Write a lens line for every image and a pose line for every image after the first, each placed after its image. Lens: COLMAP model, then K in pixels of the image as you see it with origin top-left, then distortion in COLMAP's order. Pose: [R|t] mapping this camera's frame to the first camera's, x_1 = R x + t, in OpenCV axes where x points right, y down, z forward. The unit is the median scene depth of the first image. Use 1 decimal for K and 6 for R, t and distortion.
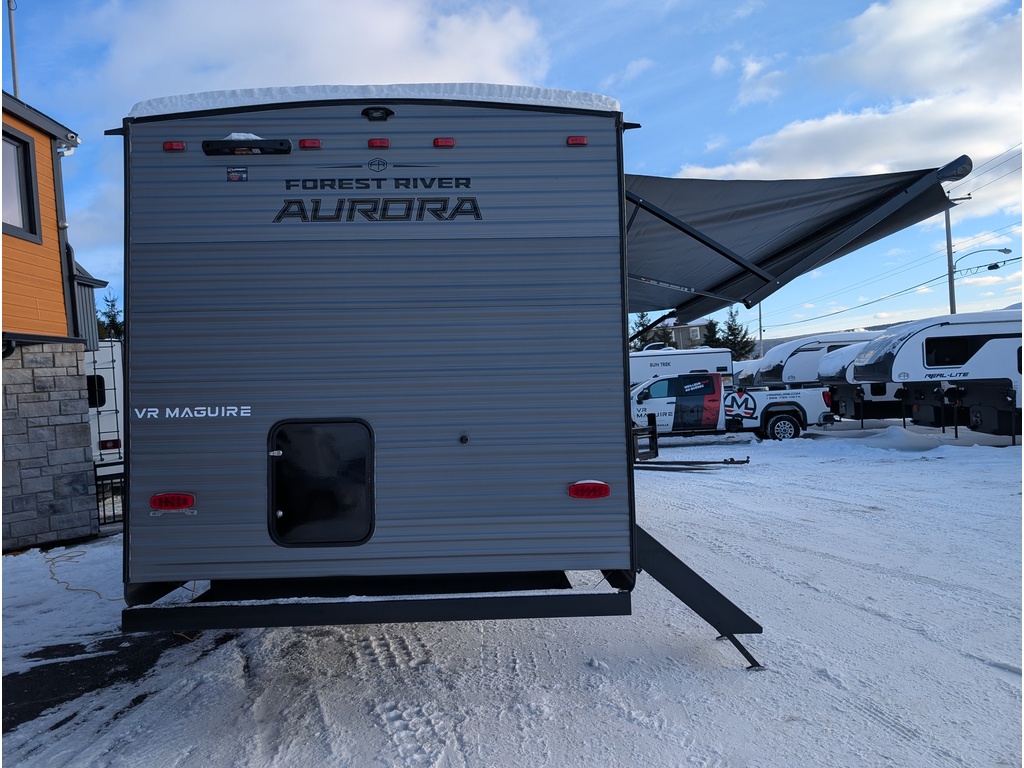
lens RADIAL K [[721.5, 0, 510.2], [0, 721.5, 379.5], [0, 0, 1]] dist [0.035106, -0.034969]
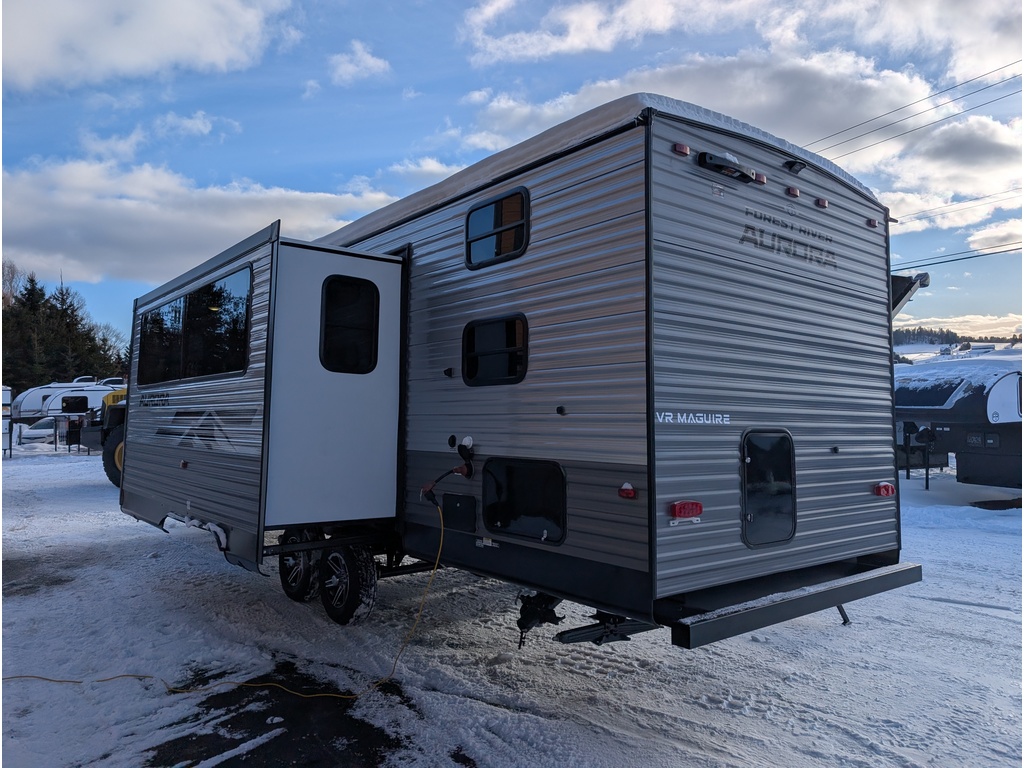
lens RADIAL K [[721.5, 0, 510.2], [0, 721.5, 379.5], [0, 0, 1]] dist [0.035106, -0.034969]
pose [[0.791033, 0.071112, 0.607626, -1.216430], [-0.049753, 0.997409, -0.051958, 0.054514], [-0.609747, 0.010869, 0.792522, 0.361994]]
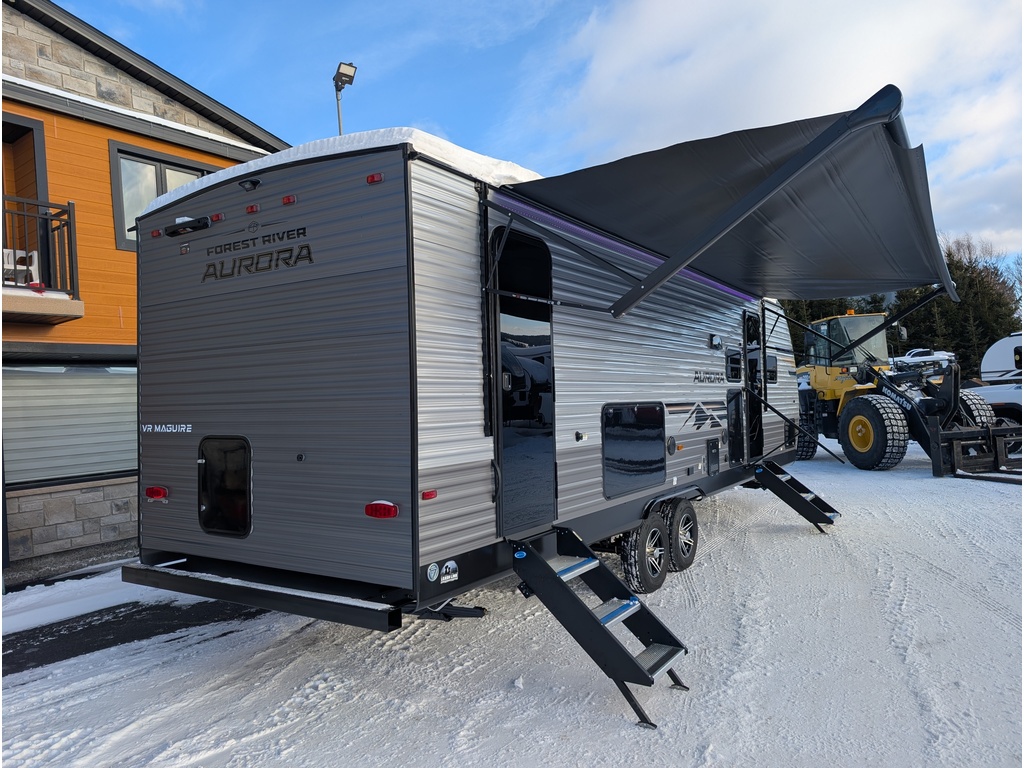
lens RADIAL K [[720.4, 0, 512.0], [0, 720.4, 384.0], [0, 0, 1]] dist [0.013947, -0.001800]
pose [[0.829968, -0.012058, -0.557681, 0.843801], [0.026436, 0.999493, 0.017732, -0.044068], [0.557185, -0.029460, 0.829866, 0.232580]]
